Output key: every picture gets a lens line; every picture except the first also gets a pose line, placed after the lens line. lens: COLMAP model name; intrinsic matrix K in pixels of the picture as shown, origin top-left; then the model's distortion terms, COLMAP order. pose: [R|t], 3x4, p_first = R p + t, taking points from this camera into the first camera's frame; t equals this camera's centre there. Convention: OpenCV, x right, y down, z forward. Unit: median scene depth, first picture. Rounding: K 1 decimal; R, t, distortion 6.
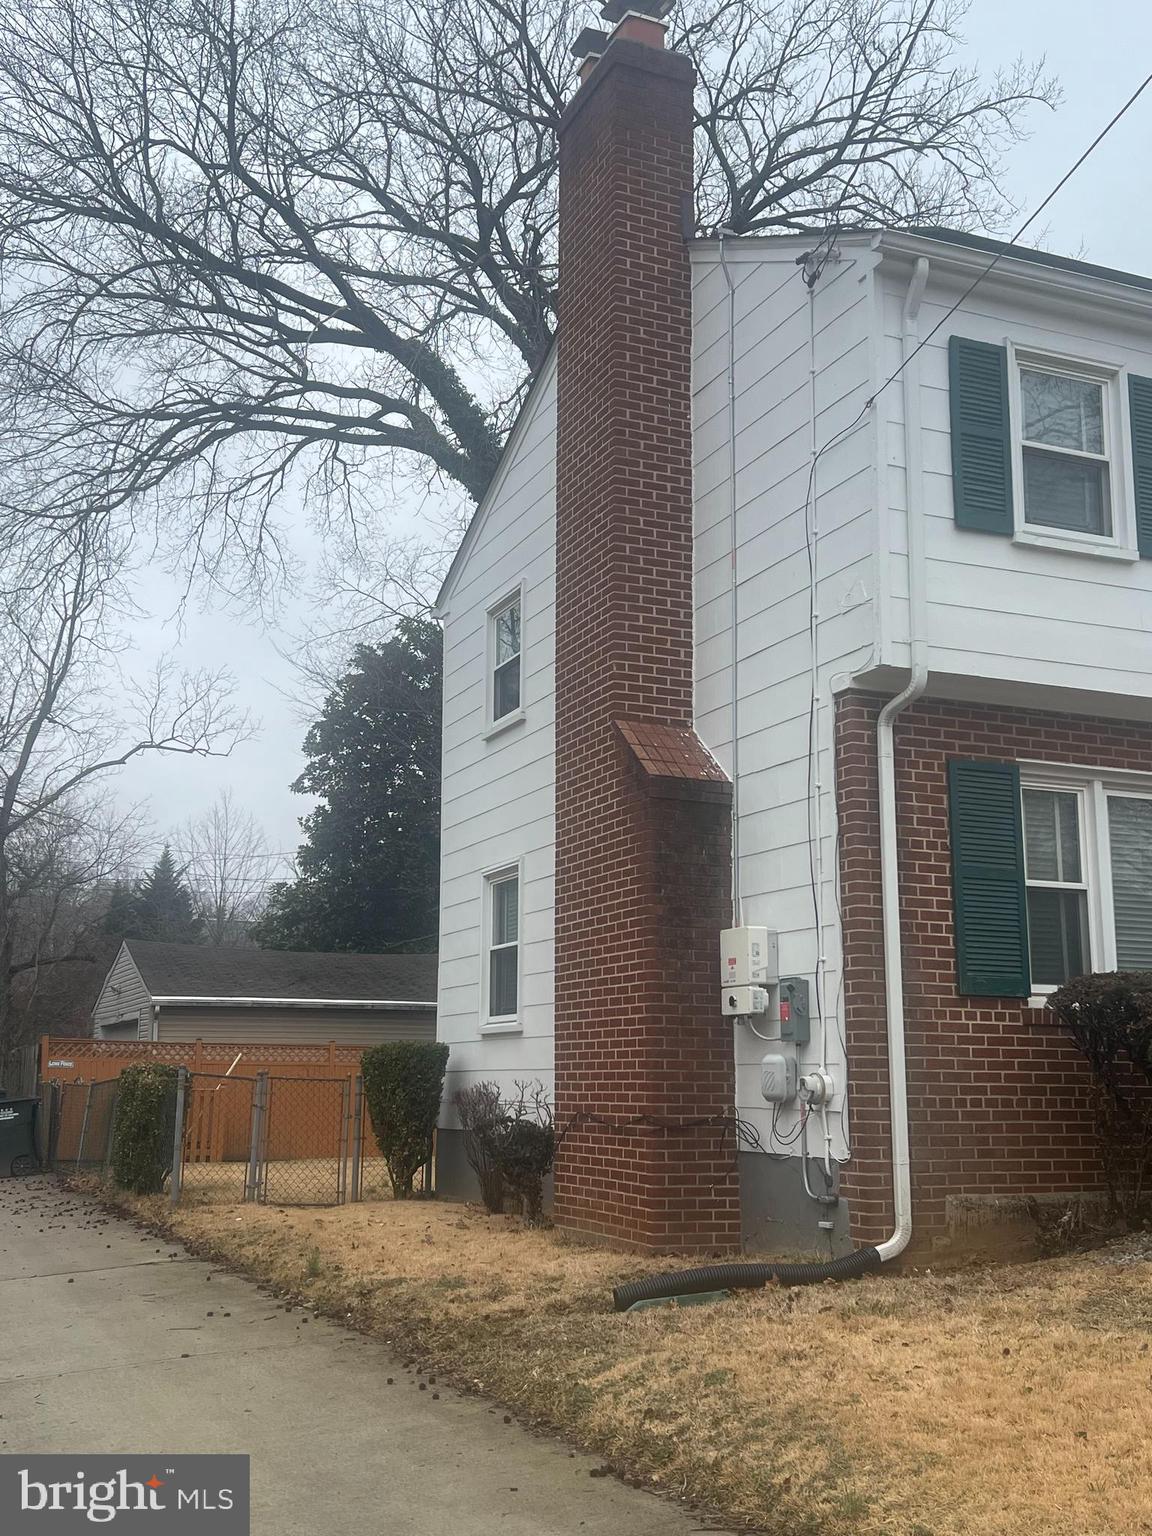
lens RADIAL K [[1611.6, 0, 568.4], [0, 1611.6, 795.8], [0, 0, 1]] dist [0.174462, -0.458986]
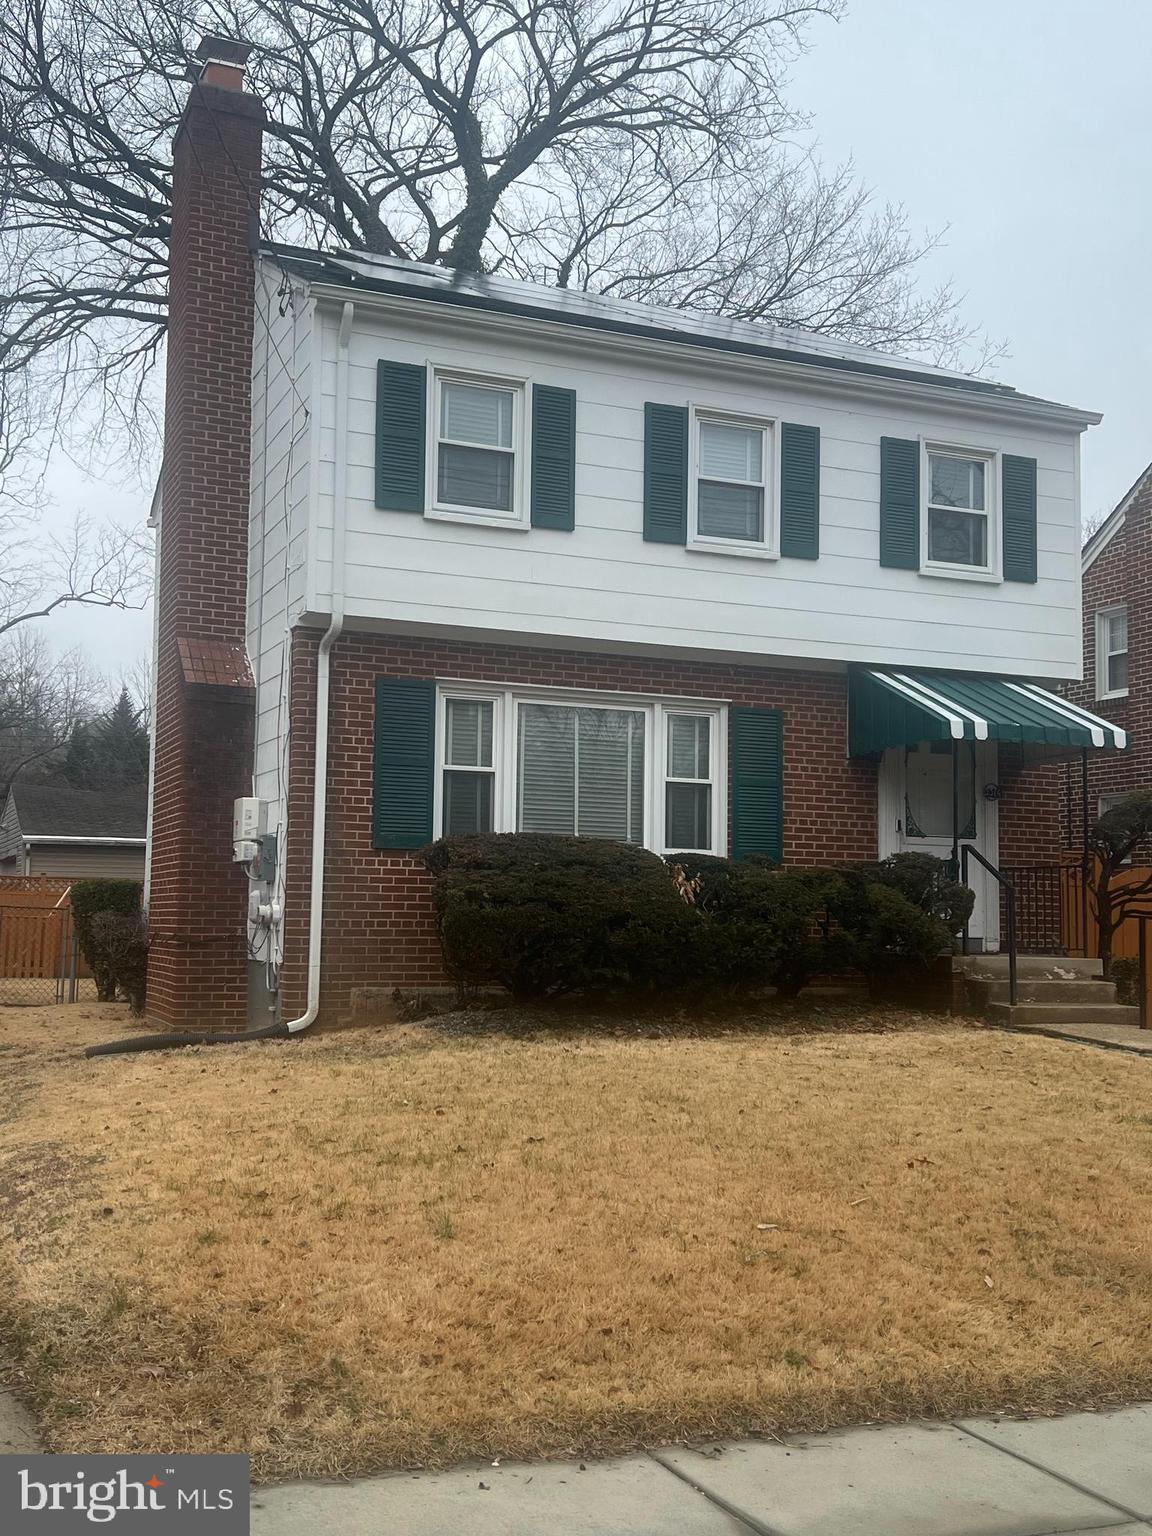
lens RADIAL K [[1611.6, 0, 568.4], [0, 1611.6, 795.8], [0, 0, 1]] dist [0.174462, -0.458986]
pose [[0.999944, 0.008955, -0.005619, 0.390406], [-0.008355, 0.995060, 0.098926, -0.057759], [0.006478, -0.098873, 0.995079, -0.354283]]
